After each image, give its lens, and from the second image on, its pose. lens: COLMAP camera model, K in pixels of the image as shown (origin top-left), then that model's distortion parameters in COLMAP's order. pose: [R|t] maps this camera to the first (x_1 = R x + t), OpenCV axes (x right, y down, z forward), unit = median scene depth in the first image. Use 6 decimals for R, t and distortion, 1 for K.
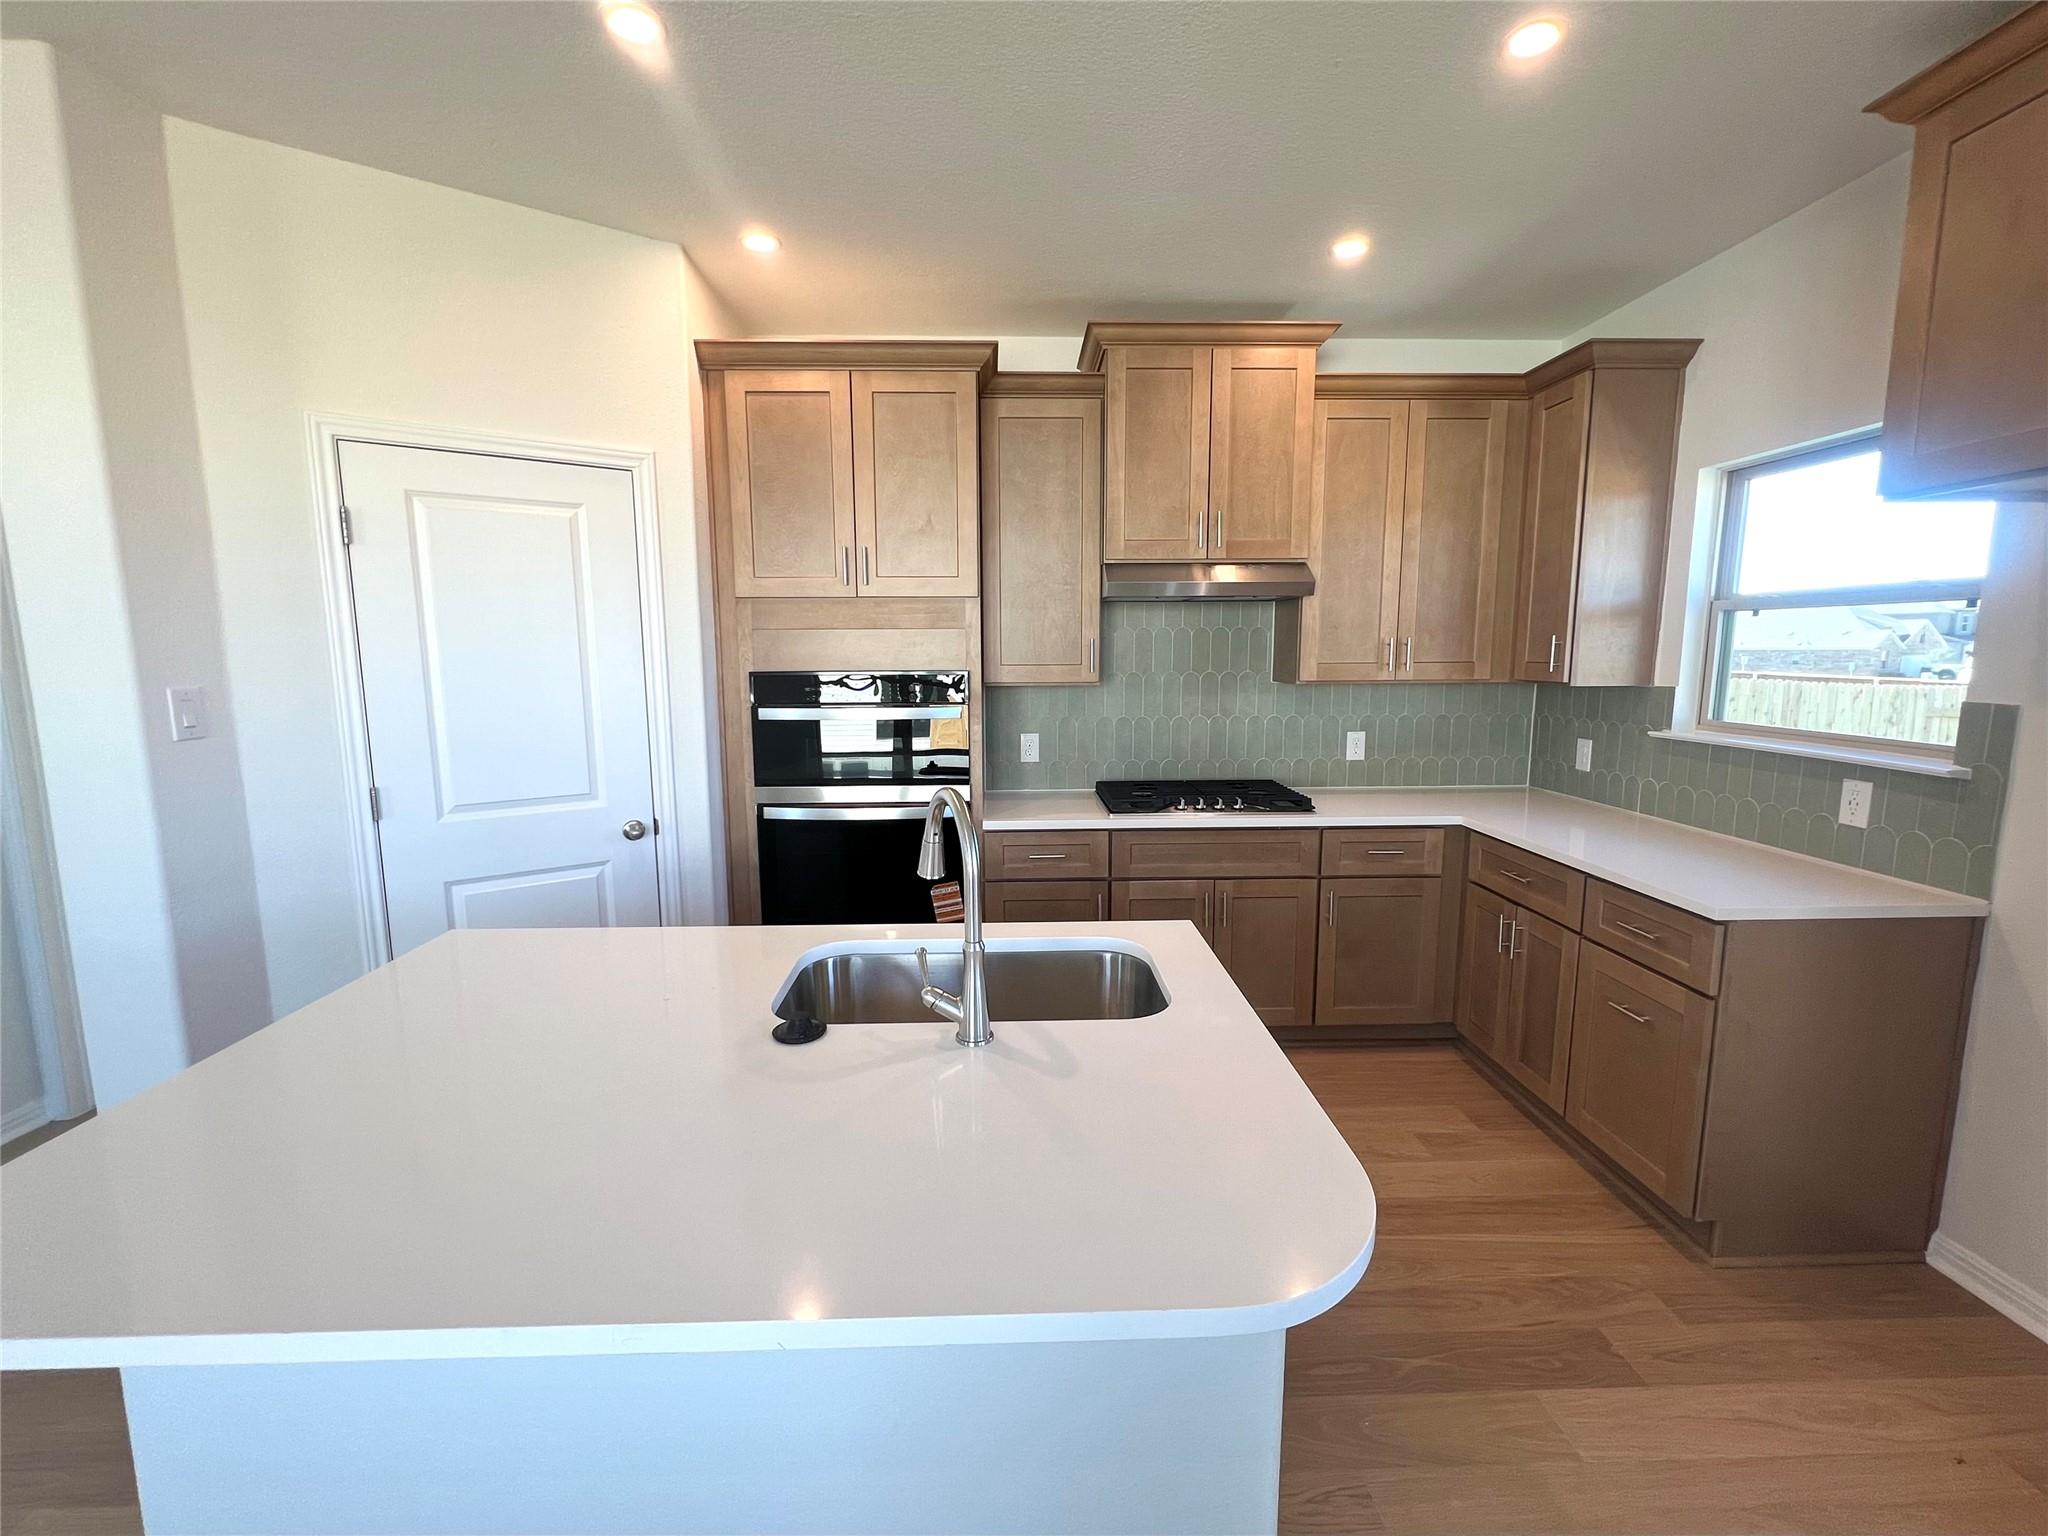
lens RADIAL K [[874.0, 0, 1032.8], [0, 874.0, 769.8], [0, 0, 1]] dist [0.000160, 0.000485]
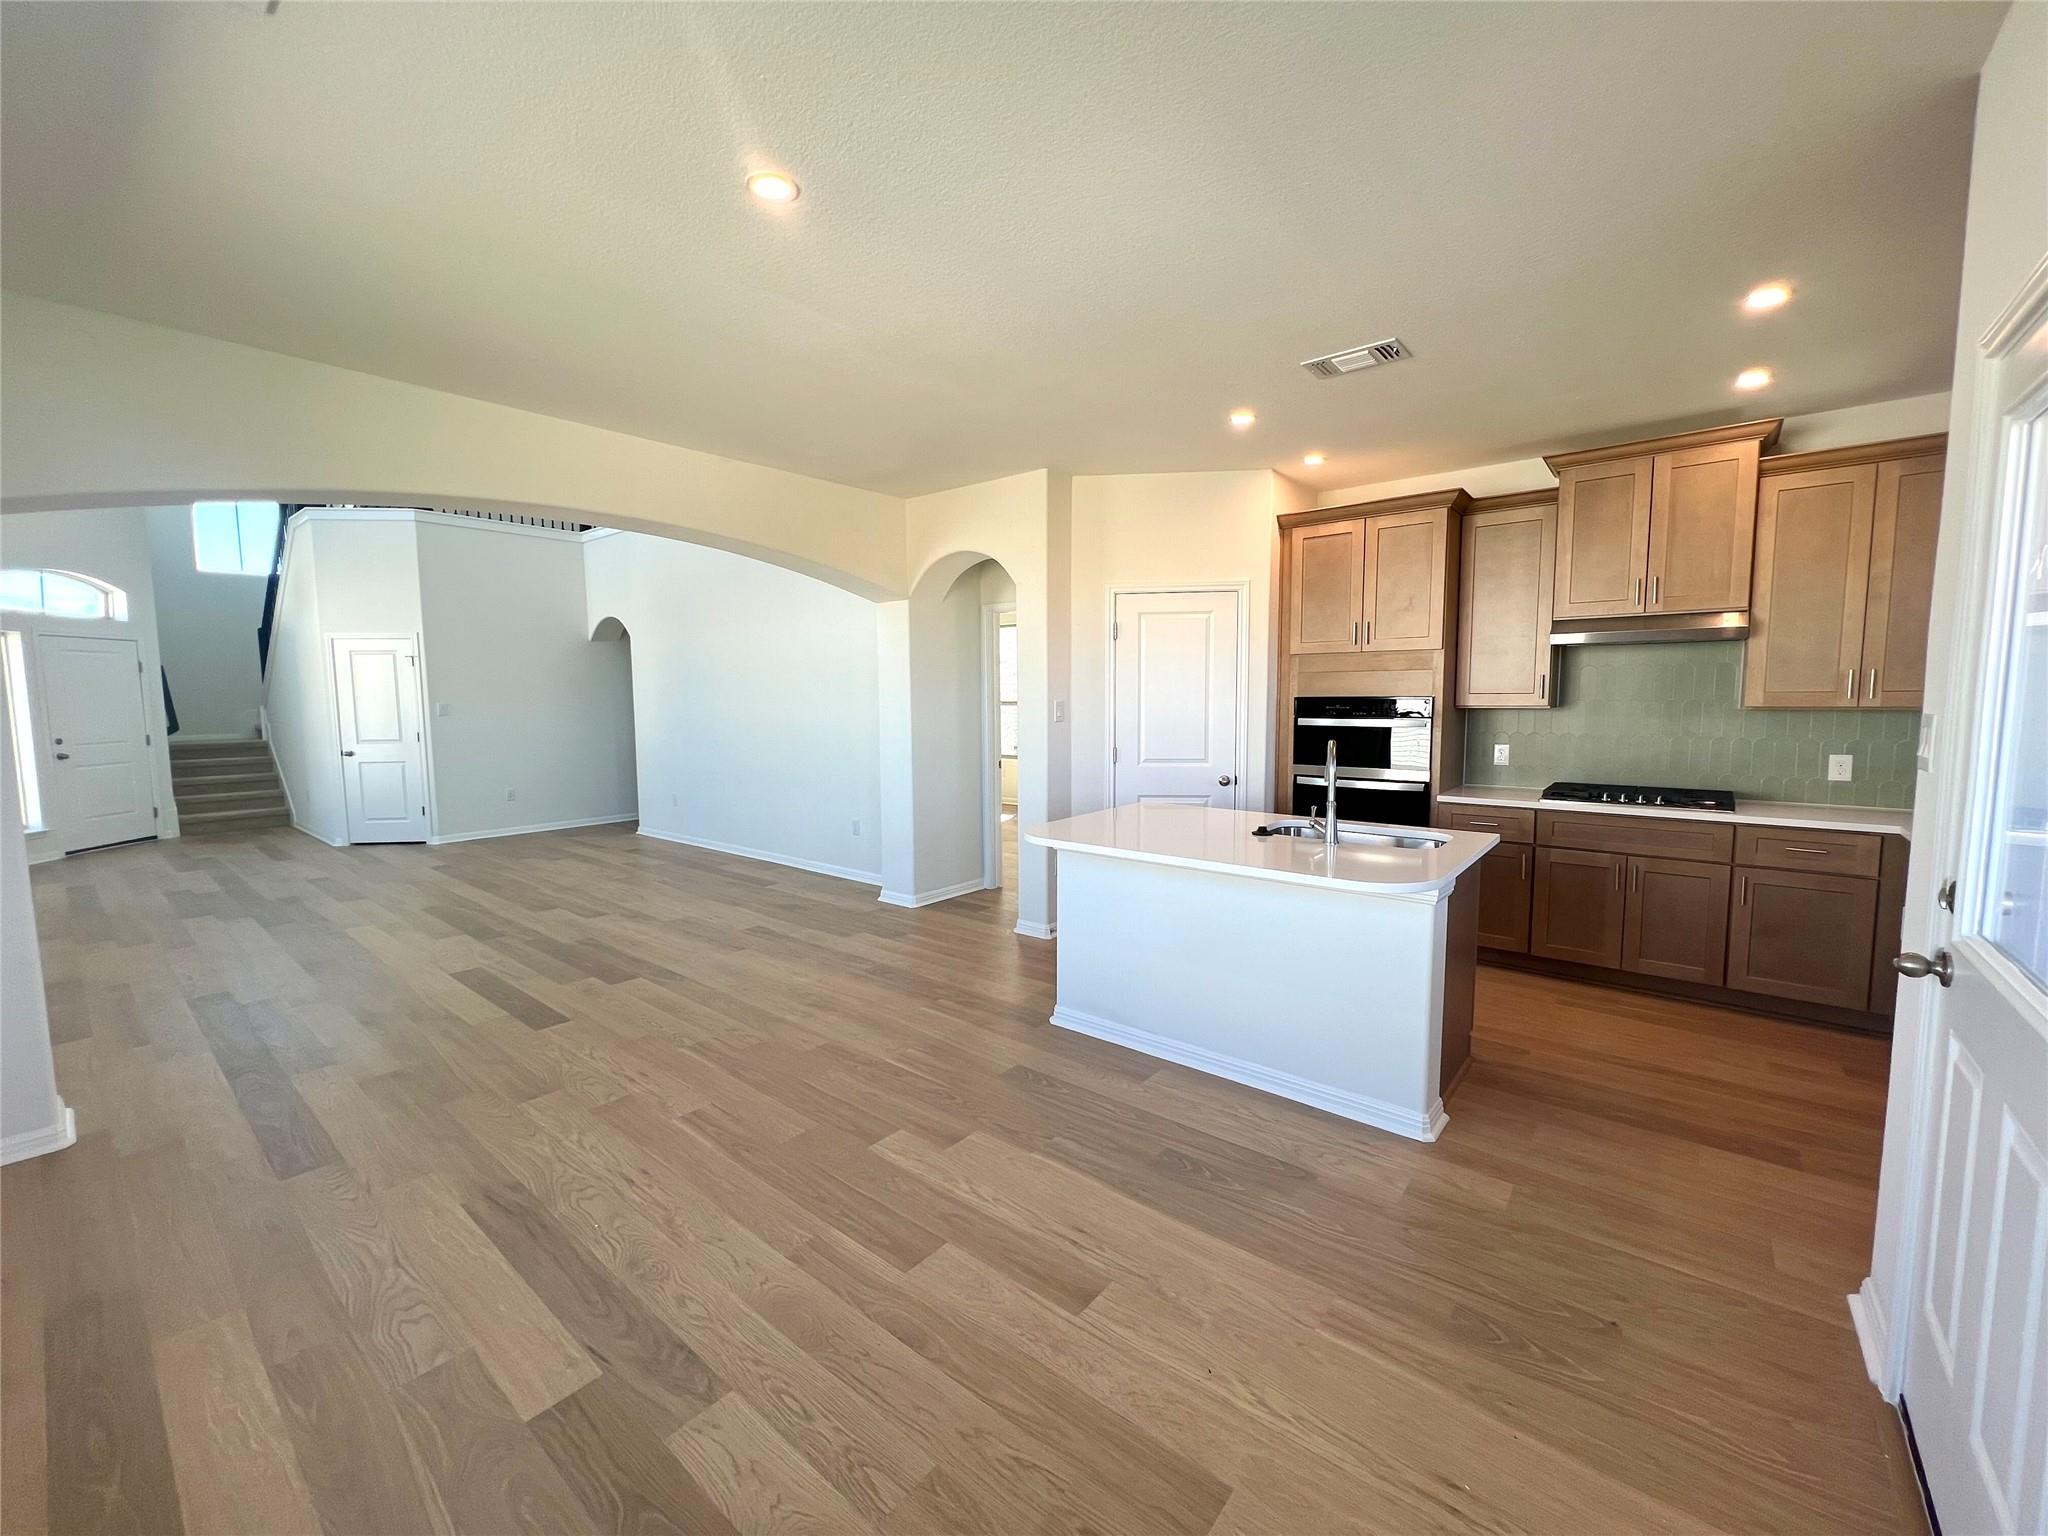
lens RADIAL K [[821.3, 0, 1025.9], [0, 821.3, 764.6], [0, 0, 1]] dist [-0.002541, -0.000198]
pose [[0.755956, 0.055776, -0.652242, 0.340129], [-0.083230, 0.996467, -0.011253, 0.083272], [0.649310, 0.062793, 0.757927, -0.565853]]
